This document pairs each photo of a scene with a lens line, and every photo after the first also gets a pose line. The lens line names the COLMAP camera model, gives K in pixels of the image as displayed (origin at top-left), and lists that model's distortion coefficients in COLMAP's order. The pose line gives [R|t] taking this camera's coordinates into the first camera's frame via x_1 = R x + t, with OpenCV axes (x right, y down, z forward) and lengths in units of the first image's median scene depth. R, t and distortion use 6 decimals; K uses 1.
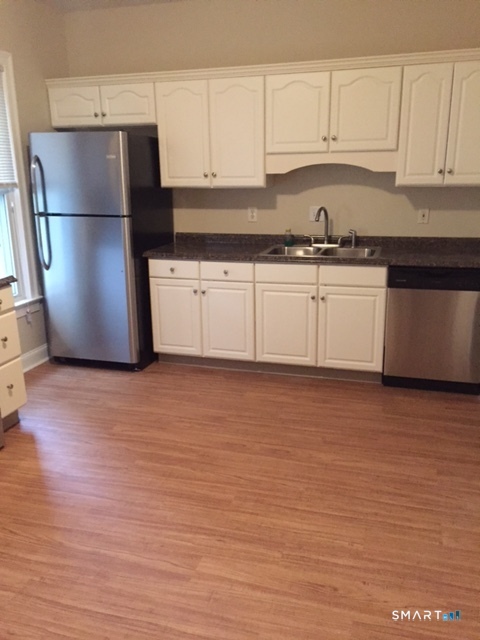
lens RADIAL K [[544.0, 0, 240.0], [0, 544.0, 320.0], [0, 0, 1]] dist [0.083169, -0.107087]
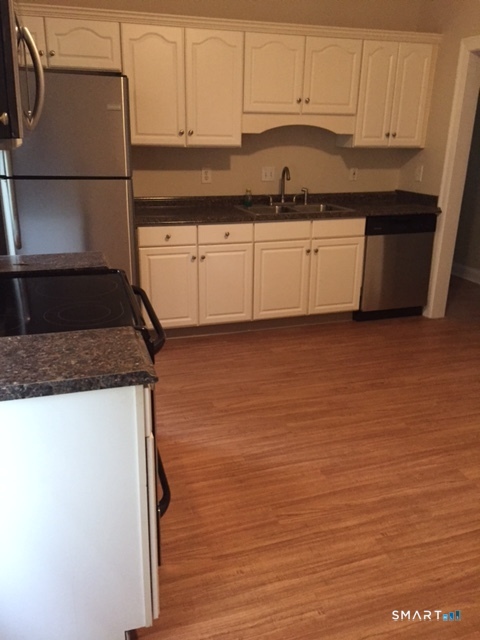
lens RADIAL K [[544.0, 0, 240.0], [0, 544.0, 320.0], [0, 0, 1]] dist [0.083169, -0.107087]
pose [[0.817808, -0.159846, 0.552846, -0.580921], [0.130542, 0.987136, 0.092307, -0.023220], [-0.560489, -0.003319, 0.828155, 0.174206]]
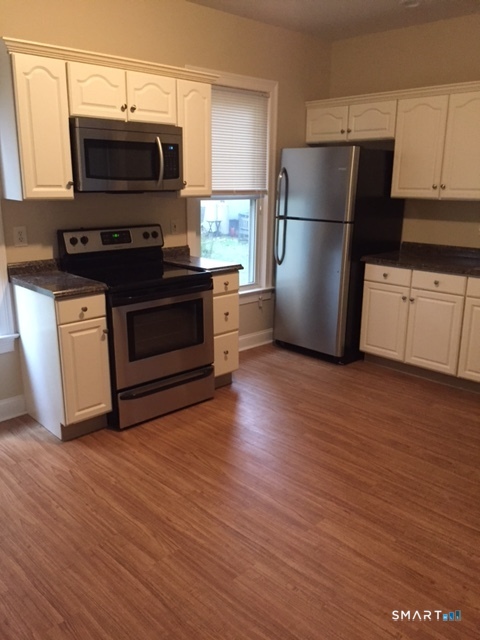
lens RADIAL K [[544.0, 0, 240.0], [0, 544.0, 320.0], [0, 0, 1]] dist [0.083169, -0.107087]
pose [[0.872545, 0.142913, -0.467163, 0.142643], [-0.152396, 0.988162, 0.017657, 0.018191], [0.464156, 0.055787, 0.883995, -0.063124]]
